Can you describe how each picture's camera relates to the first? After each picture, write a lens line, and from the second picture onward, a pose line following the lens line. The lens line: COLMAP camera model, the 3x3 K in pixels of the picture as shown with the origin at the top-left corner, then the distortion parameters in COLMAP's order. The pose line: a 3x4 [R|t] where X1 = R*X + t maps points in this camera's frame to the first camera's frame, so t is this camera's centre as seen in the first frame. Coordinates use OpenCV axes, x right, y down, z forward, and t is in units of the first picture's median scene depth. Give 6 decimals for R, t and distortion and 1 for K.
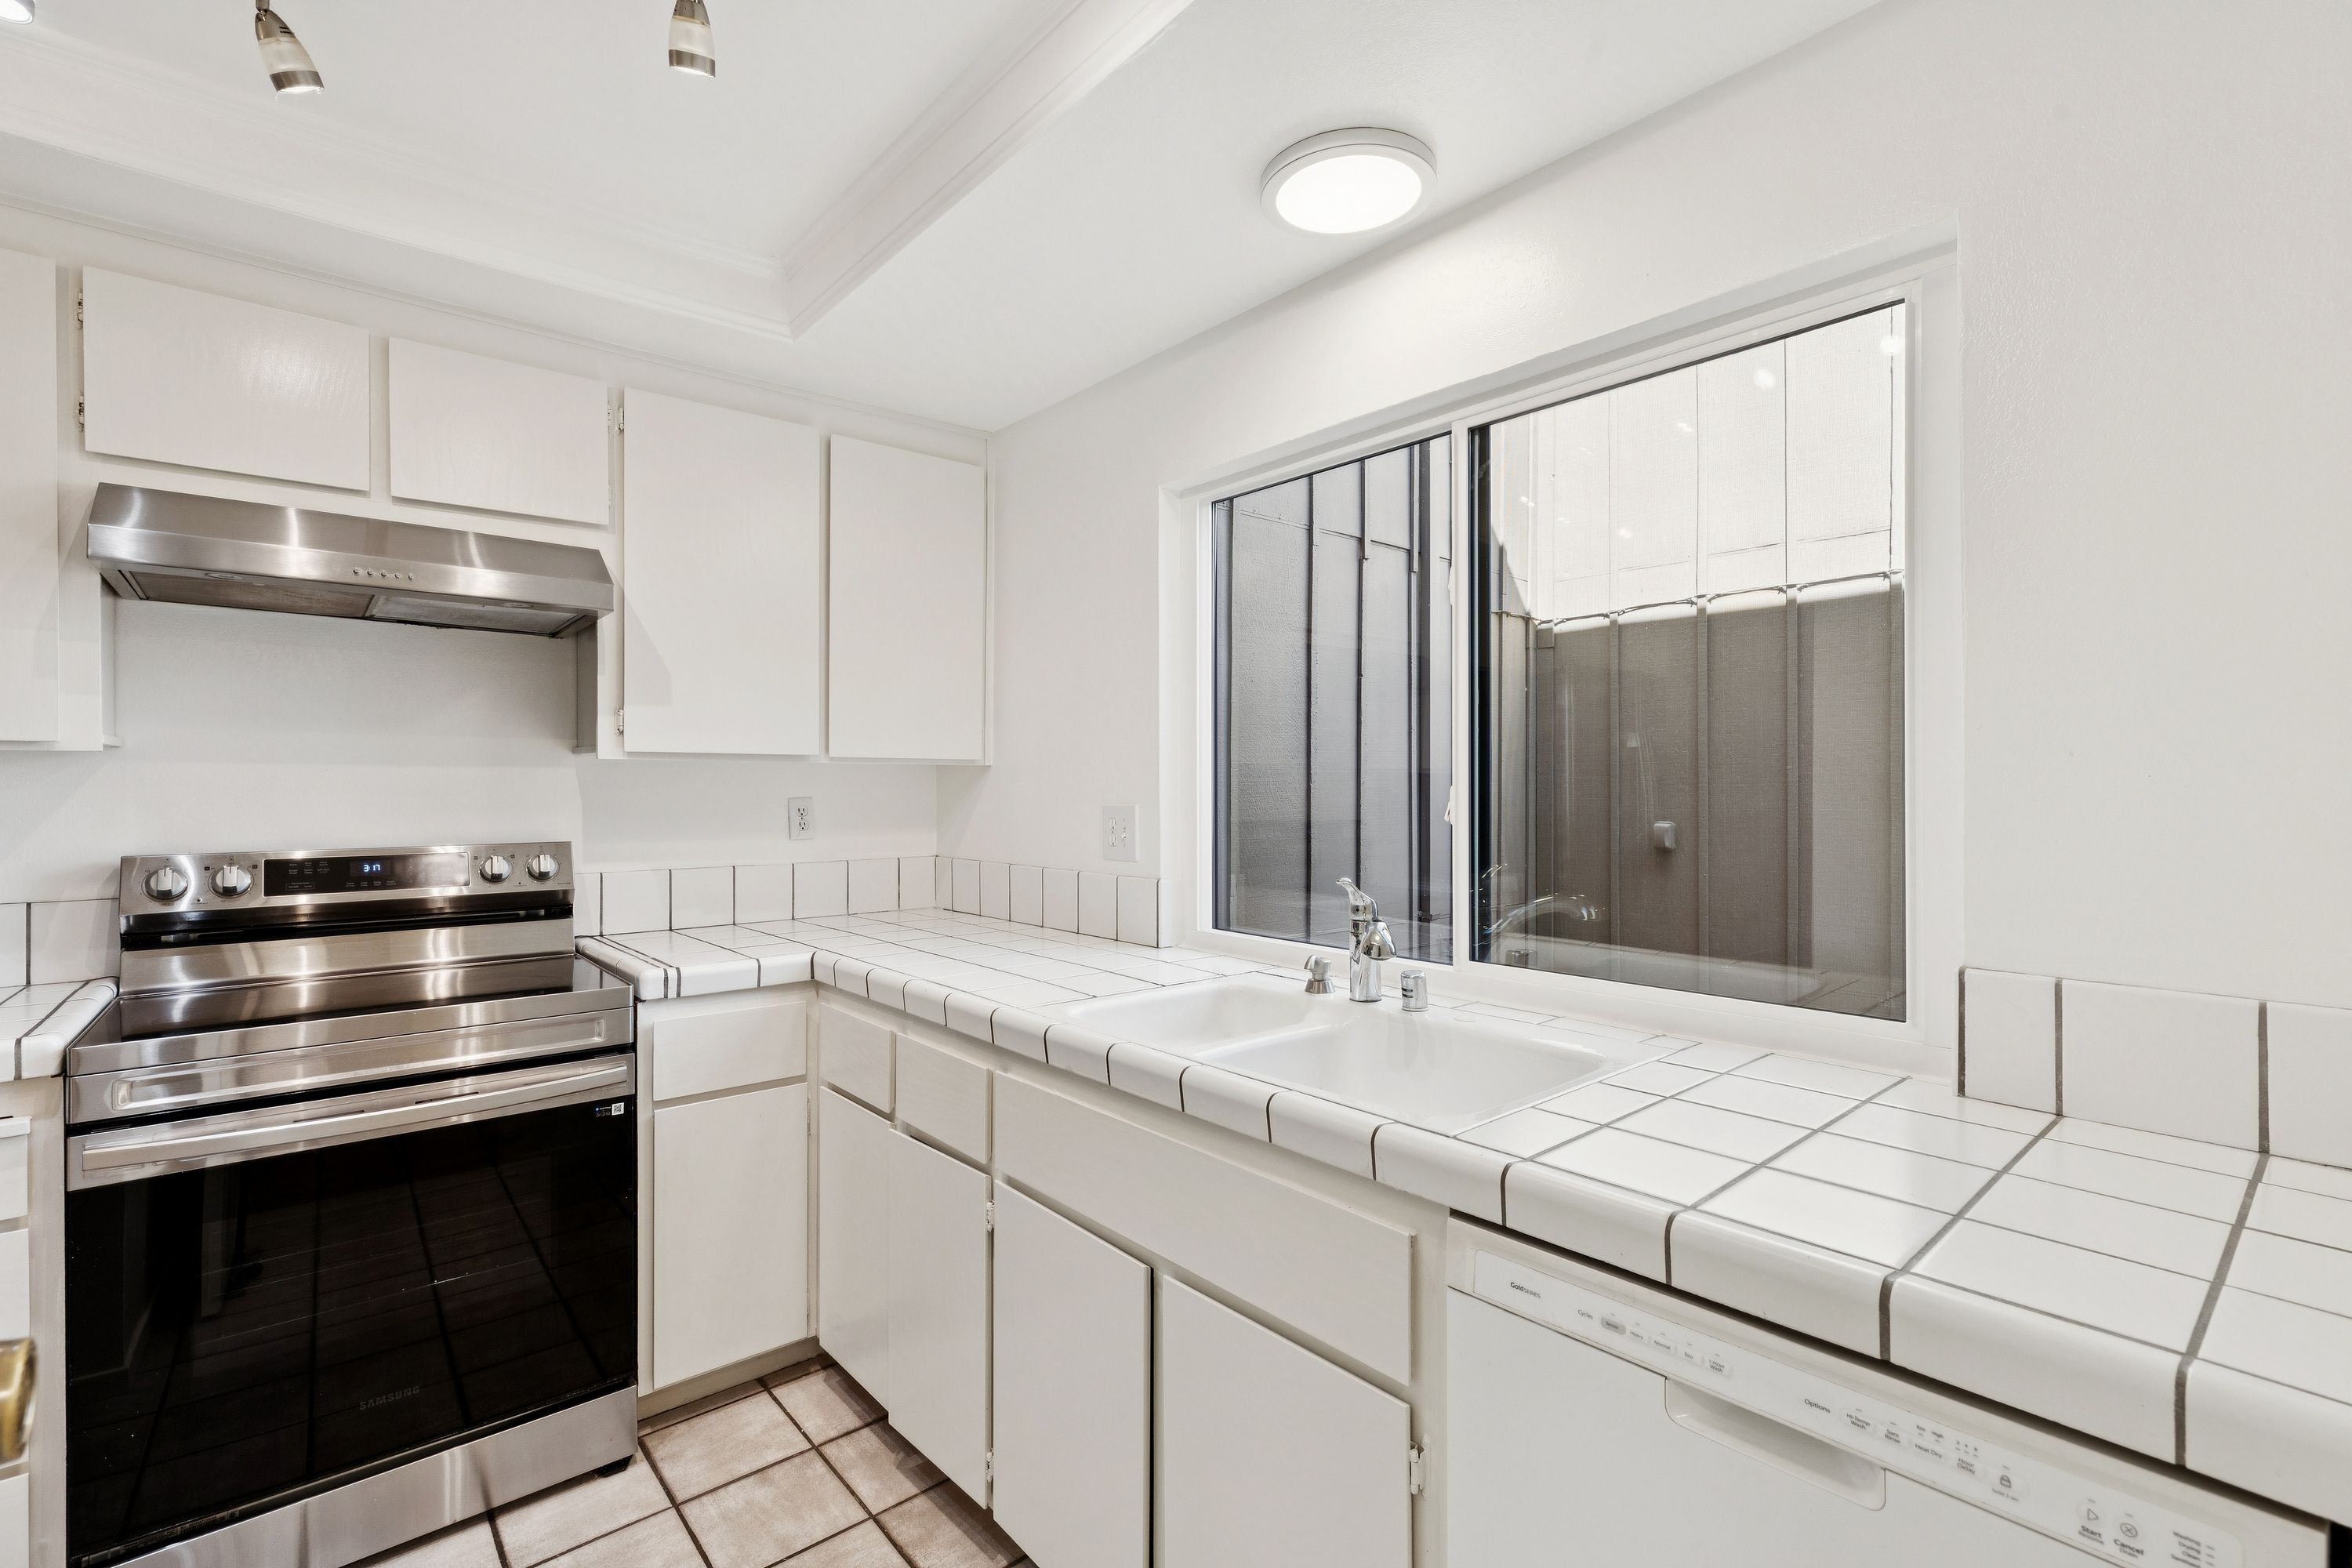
lens RADIAL K [[1051.8, 0, 1157.0], [0, 1051.8, 783.2], [0, 0, 1]] dist [0.003706, 0.000291]
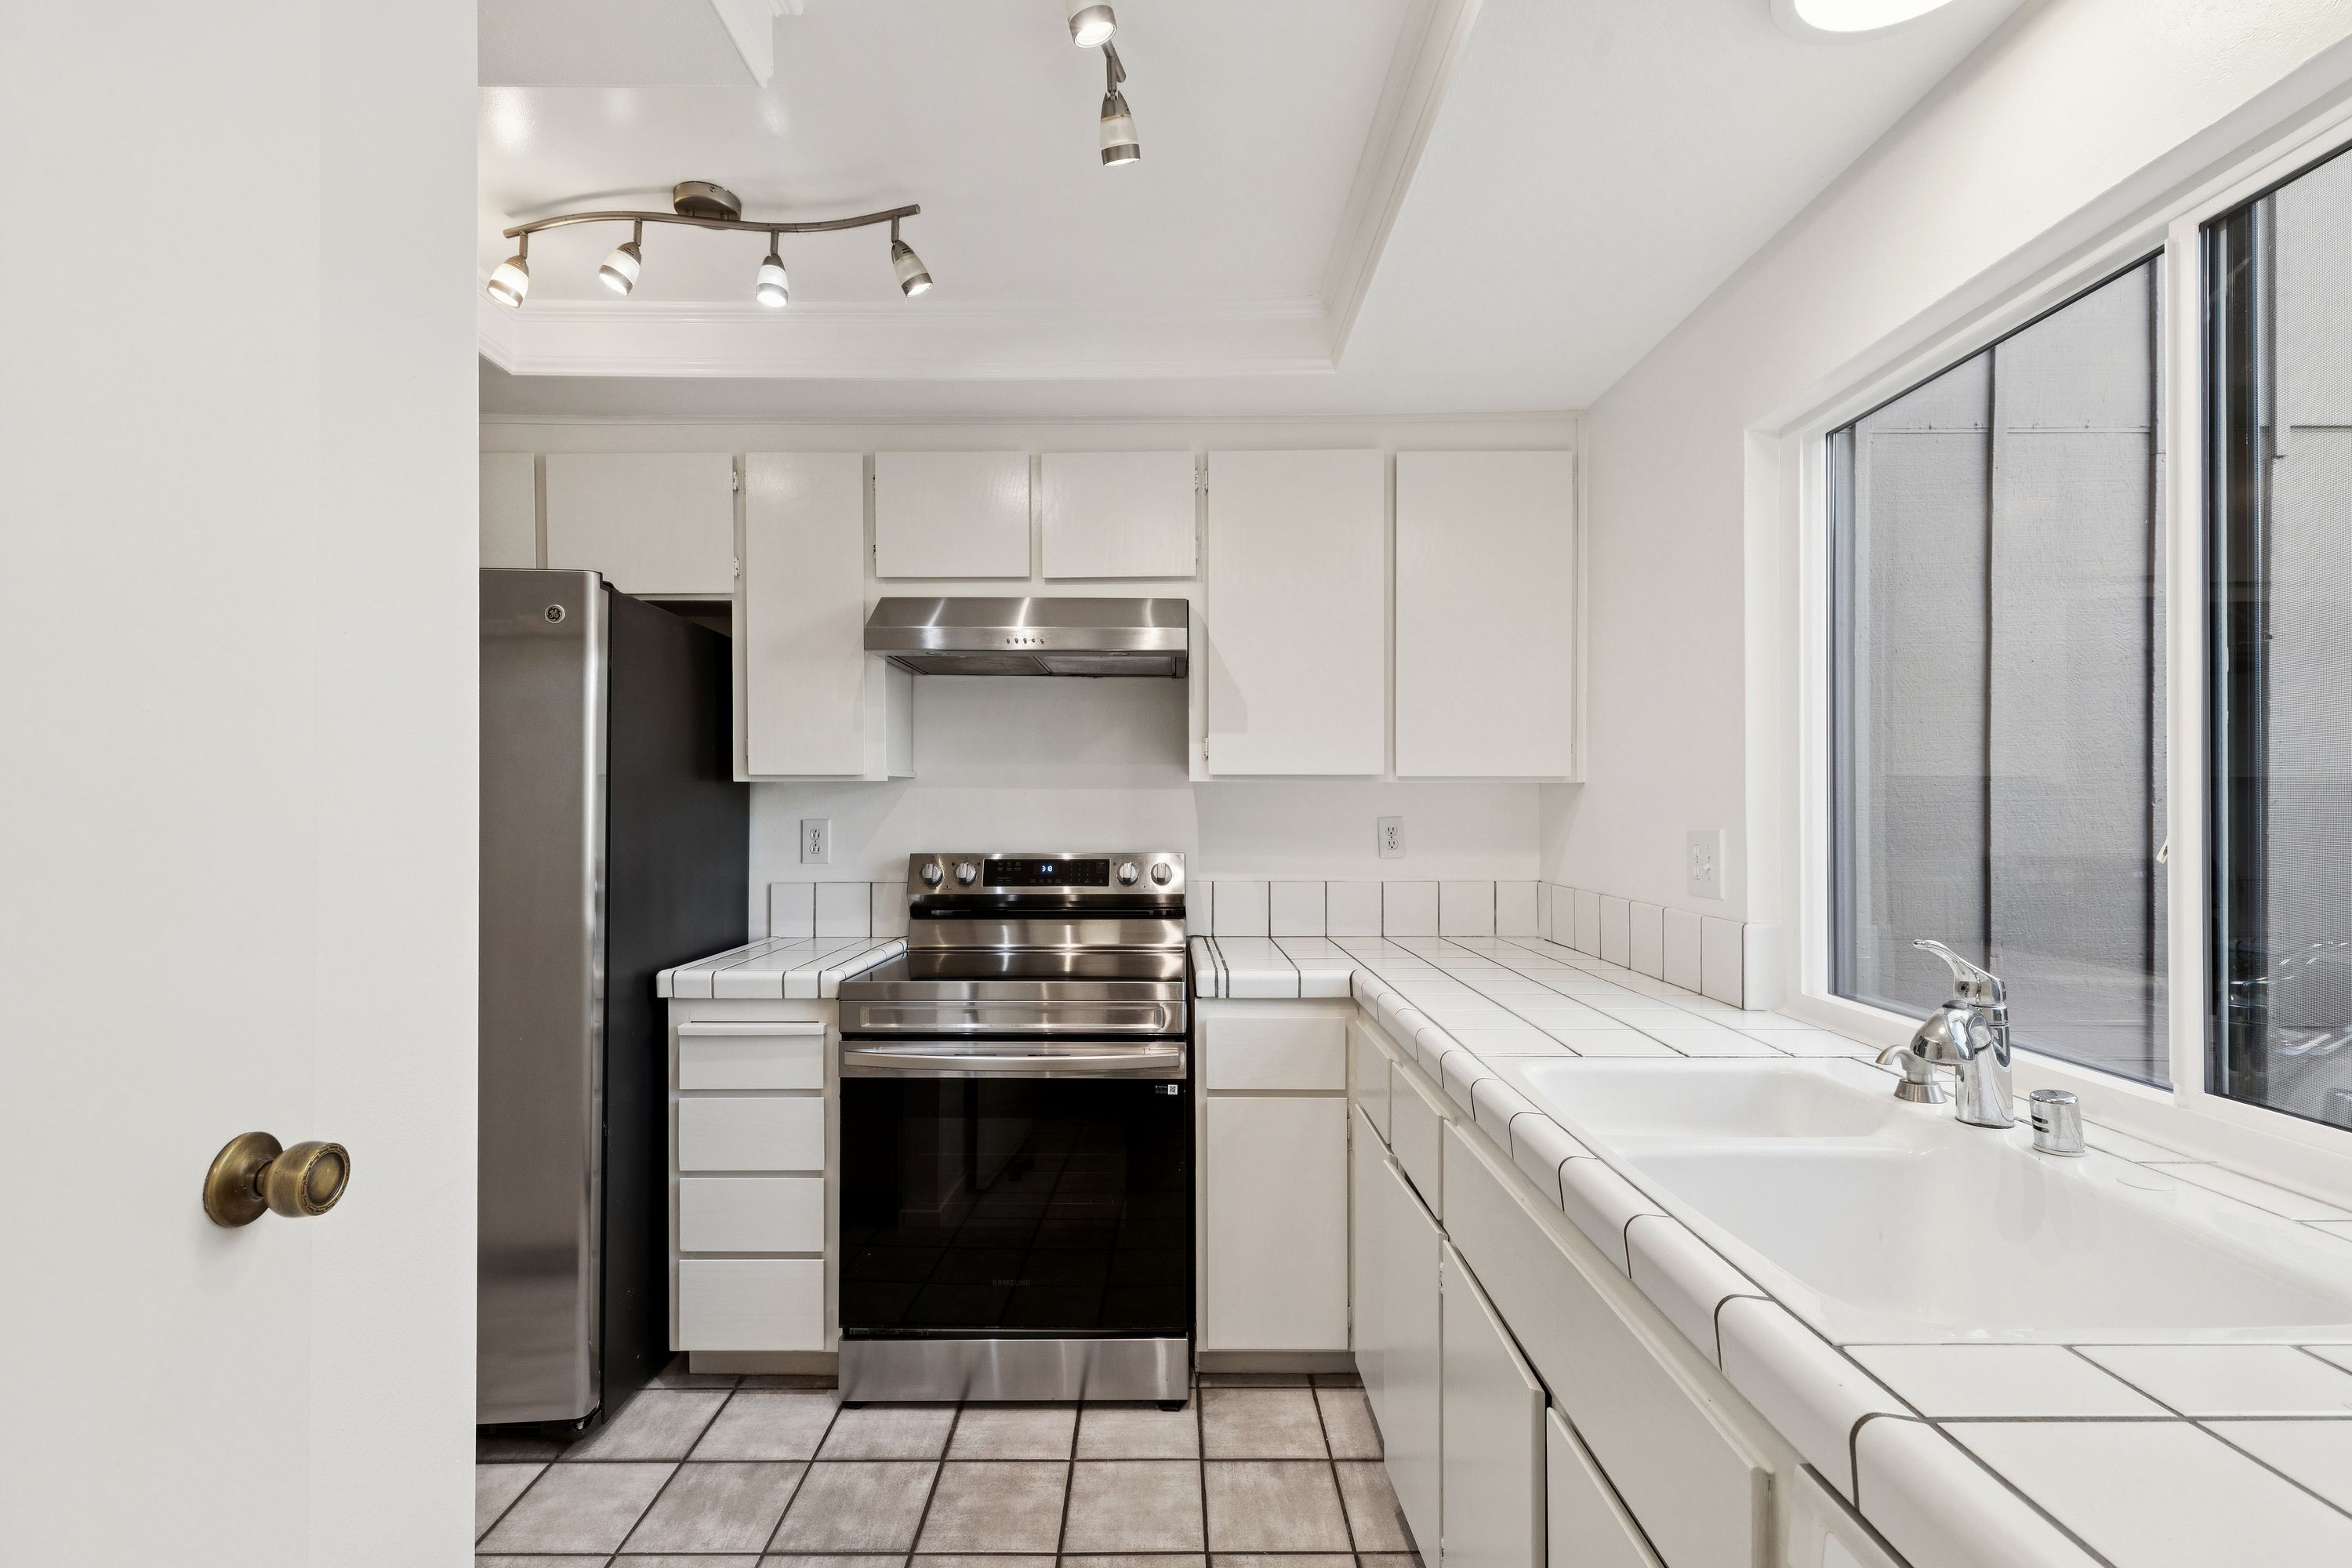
lens RADIAL K [[1051.8, 0, 1167.8], [0, 1051.8, 798.4], [0, 0, 1]] dist [0.003706, 0.000291]
pose [[0.761716, -0.003406, -0.647902, 0.206897], [0.000852, 0.999991, -0.004255, 0.000021], [0.647910, 0.002689, 0.761712, 0.124158]]
